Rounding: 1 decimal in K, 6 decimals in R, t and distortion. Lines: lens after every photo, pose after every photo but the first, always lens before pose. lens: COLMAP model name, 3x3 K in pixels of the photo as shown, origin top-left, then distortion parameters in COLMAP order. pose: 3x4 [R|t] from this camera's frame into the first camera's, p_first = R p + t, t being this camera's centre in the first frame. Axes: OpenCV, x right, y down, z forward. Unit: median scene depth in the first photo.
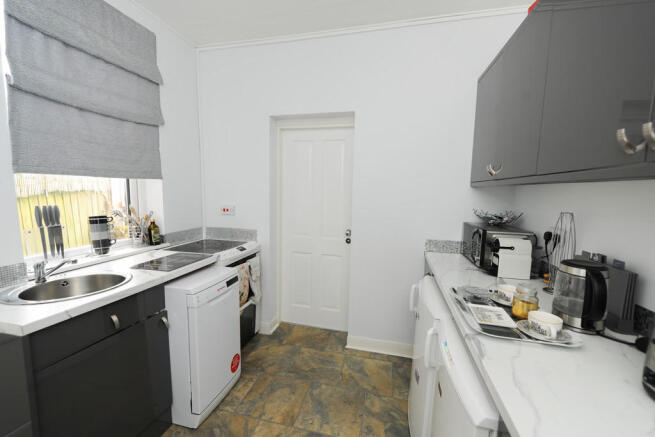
lens RADIAL K [[278.2, 0, 327.5], [0, 278.2, 218.5], [0, 0, 1]] dist [0.030248, 0.000163]
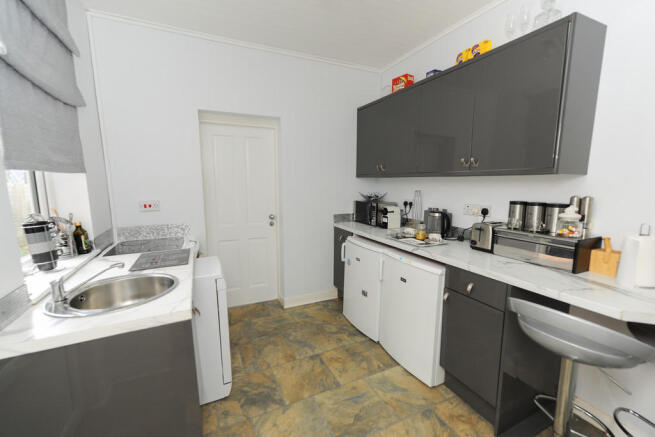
lens RADIAL K [[278.2, 0, 327.5], [0, 278.2, 218.5], [0, 0, 1]] dist [0.030248, 0.000163]
pose [[0.770571, -0.107194, 0.628276, -0.602185], [0.080374, 0.994229, 0.071055, -0.009687], [-0.632266, -0.004256, 0.774739, -0.092568]]
